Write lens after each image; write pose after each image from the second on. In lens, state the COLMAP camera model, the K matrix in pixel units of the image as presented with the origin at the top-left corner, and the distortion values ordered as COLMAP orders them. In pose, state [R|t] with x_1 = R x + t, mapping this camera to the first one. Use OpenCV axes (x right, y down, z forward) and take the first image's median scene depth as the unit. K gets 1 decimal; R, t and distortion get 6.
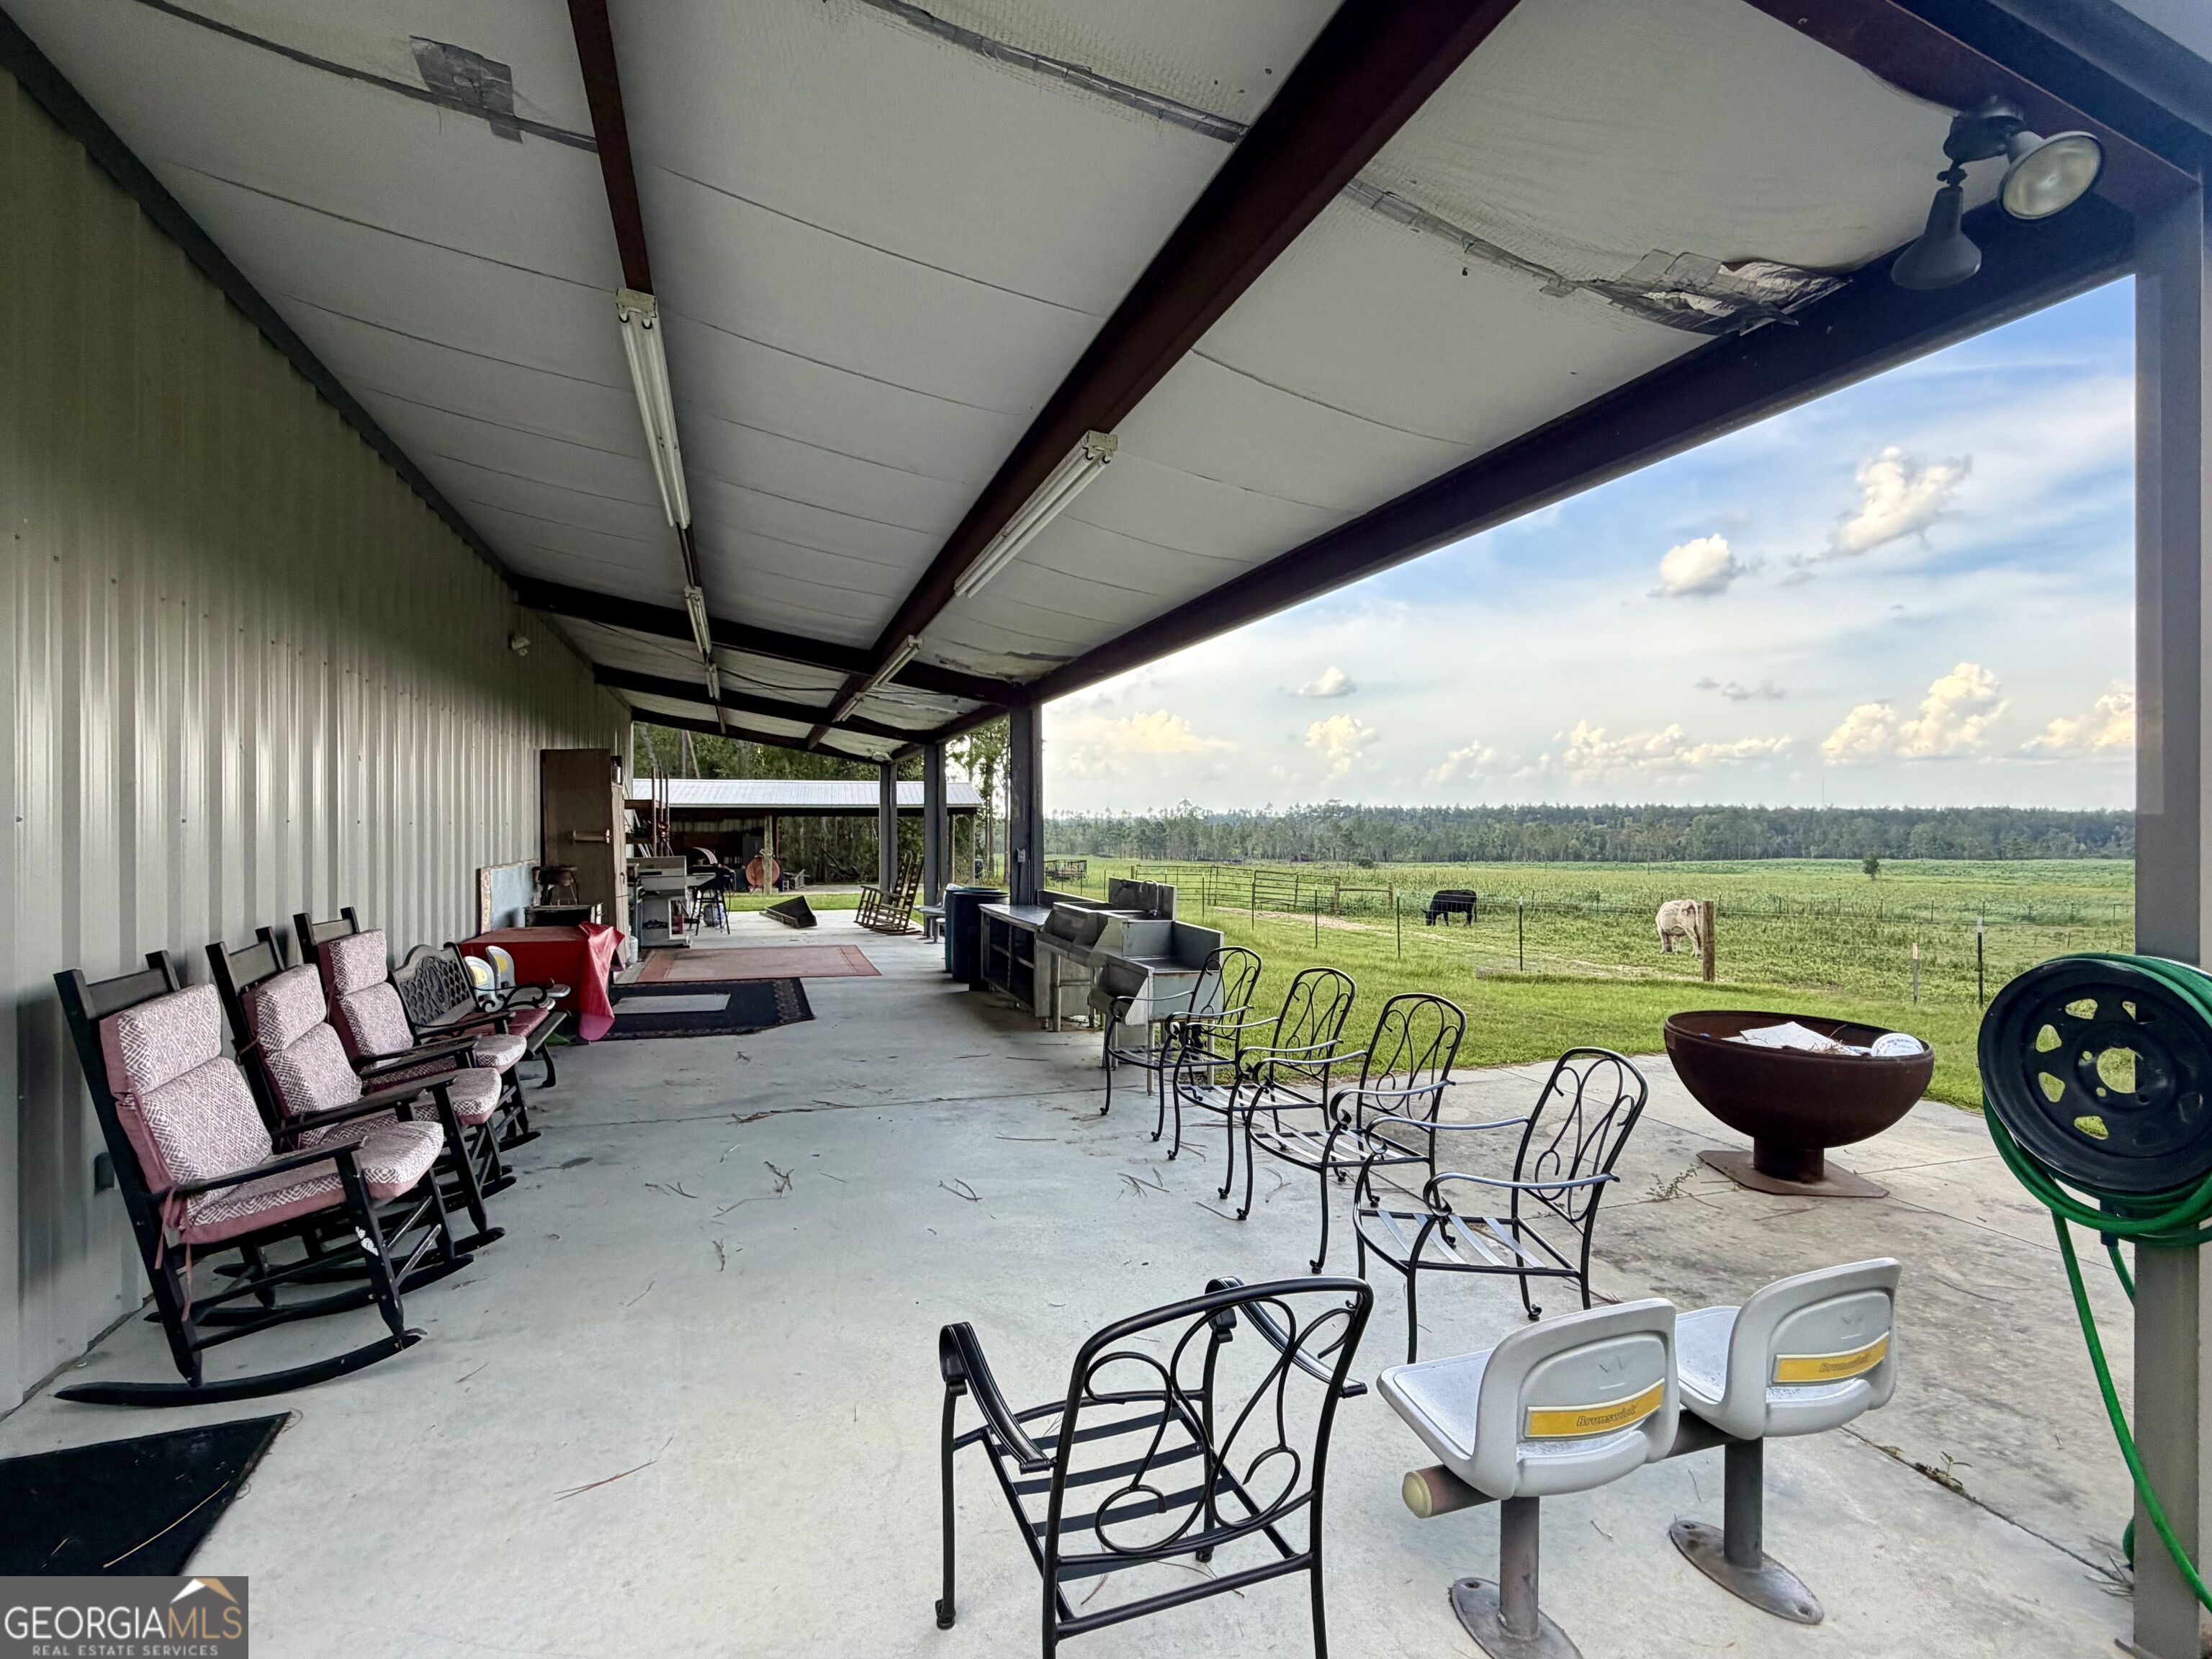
lens RADIAL K [[1093.2, 0, 1109.4], [0, 1093.2, 827.9], [0, 0, 1]] dist [0.002703, -0.000276]
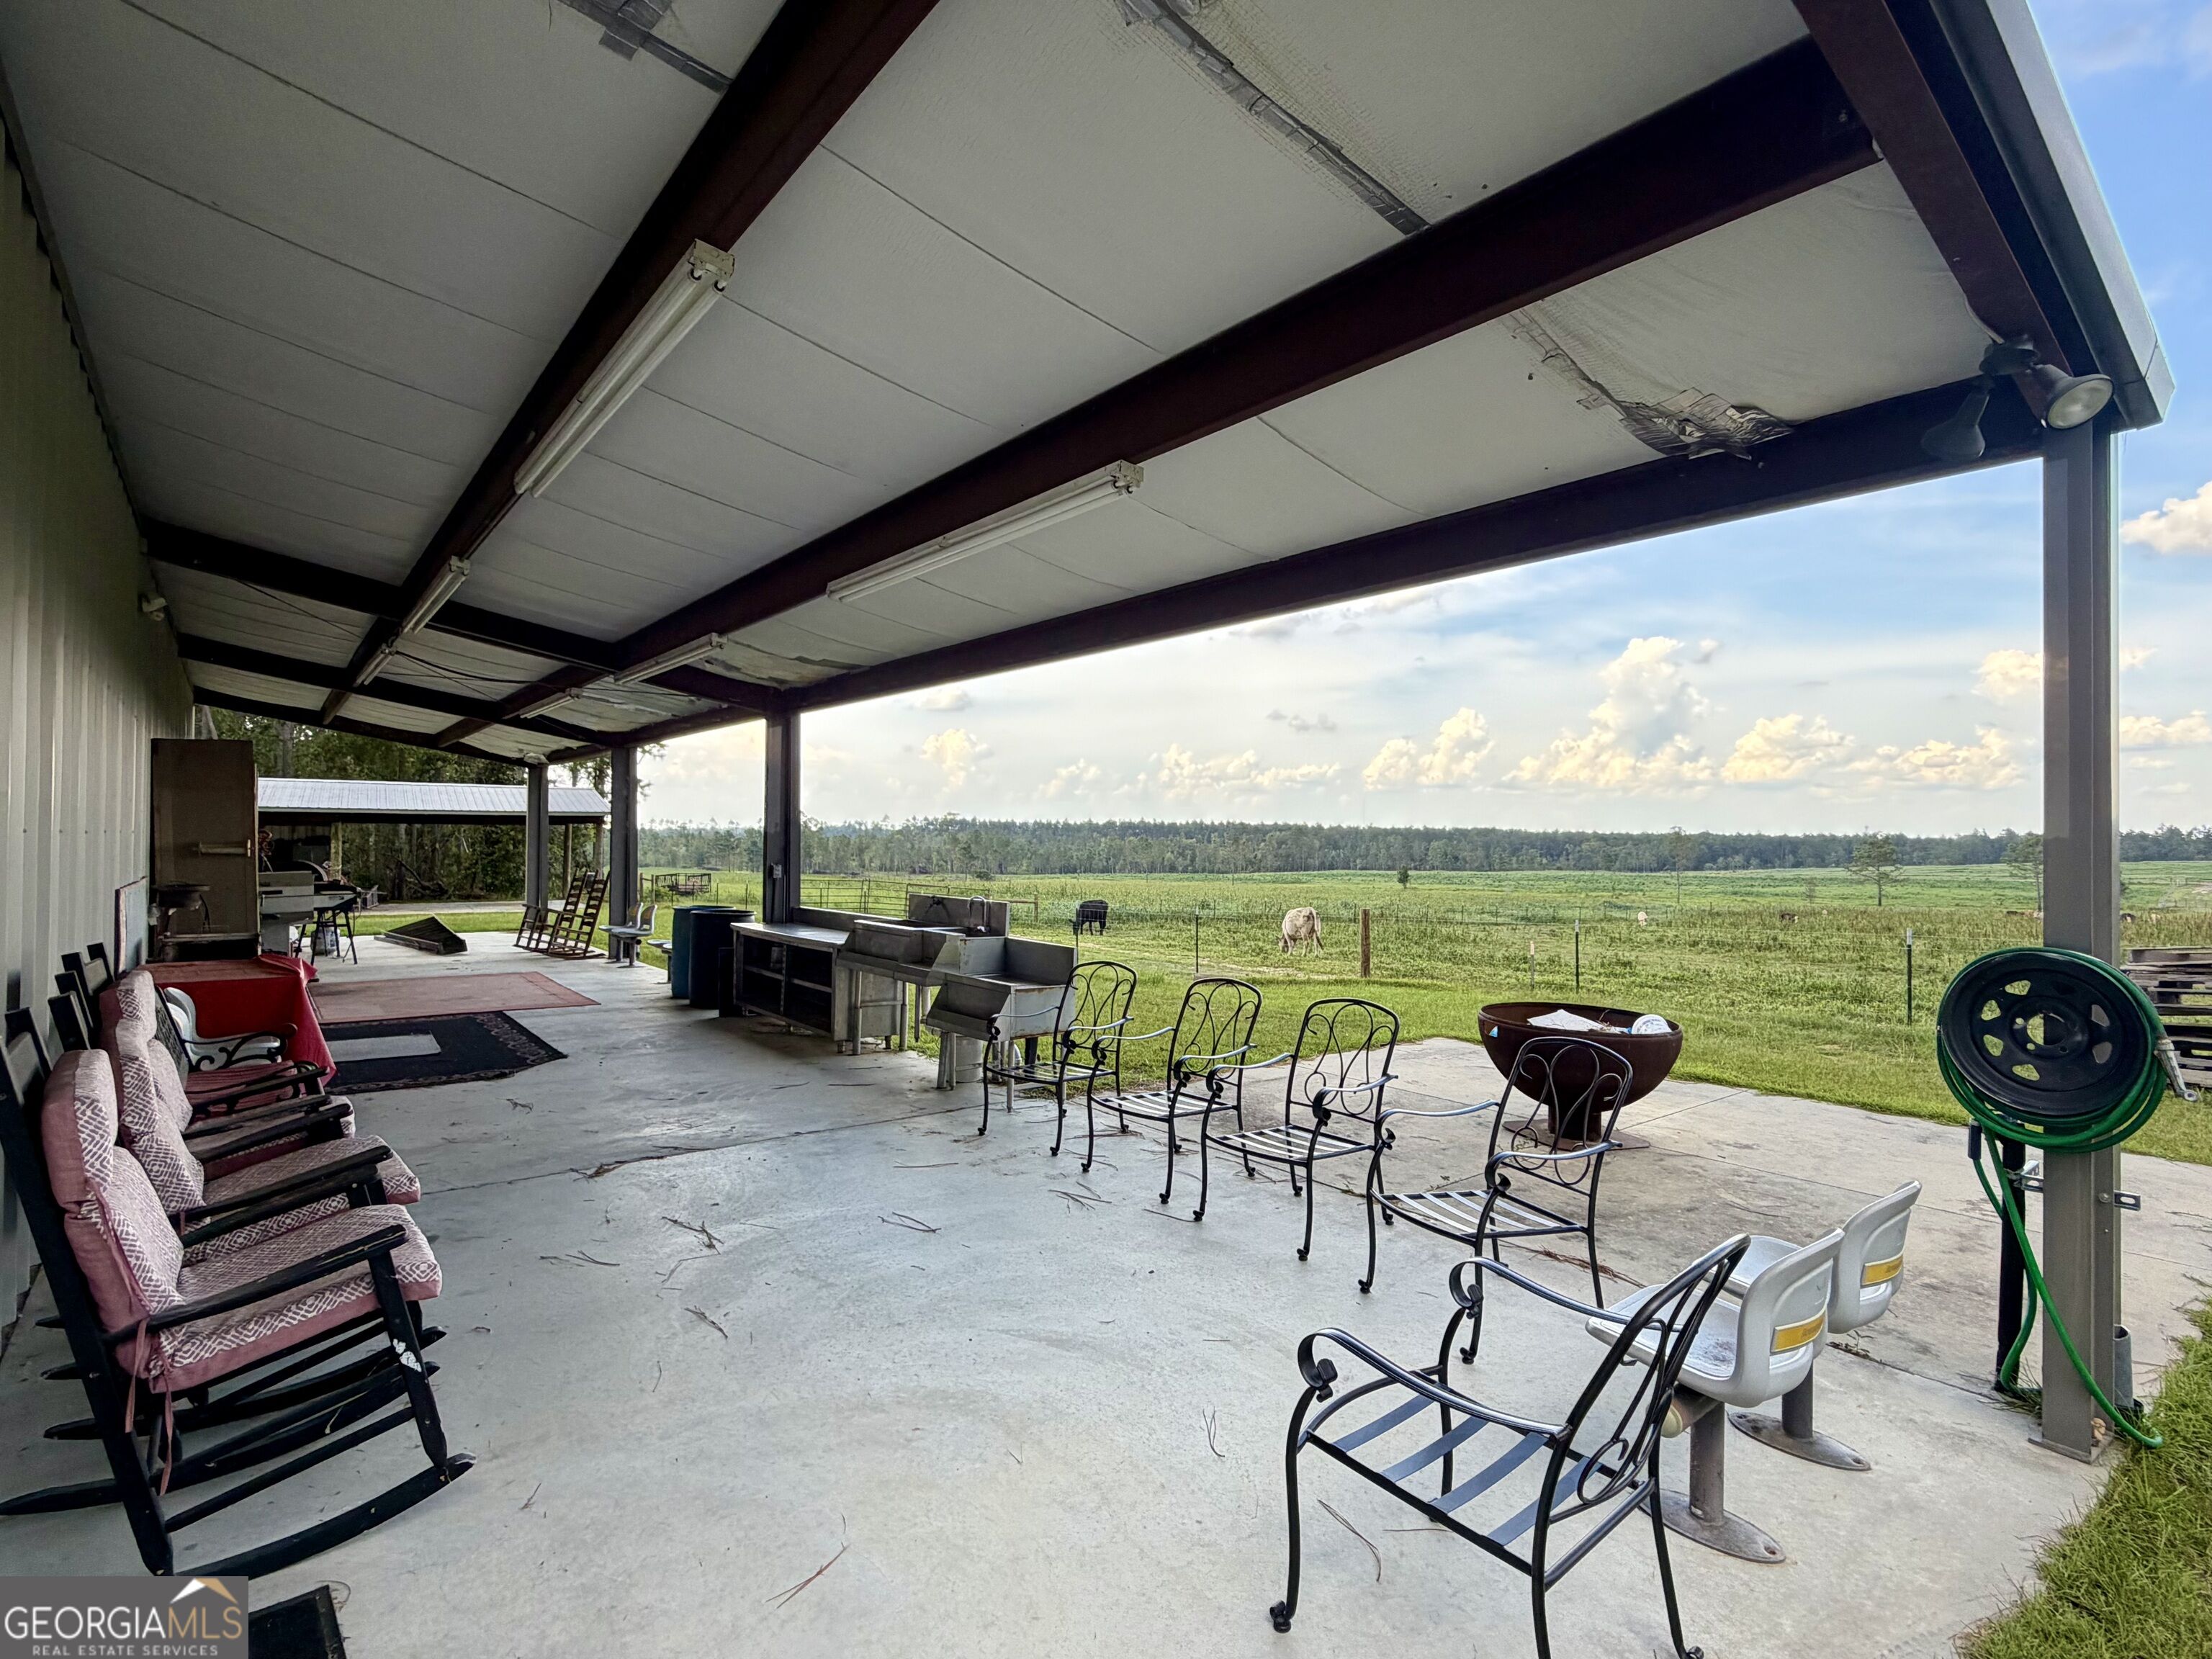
lens RADIAL K [[1093.2, 0, 1103.7], [0, 1093.2, 830.1], [0, 0, 1]] dist [0.002703, -0.000276]
pose [[0.940431, 0.011379, 0.339795, -0.153034], [-0.008287, 0.999910, -0.010549, -0.002501], [-0.339884, 0.007105, 0.940441, 0.018647]]
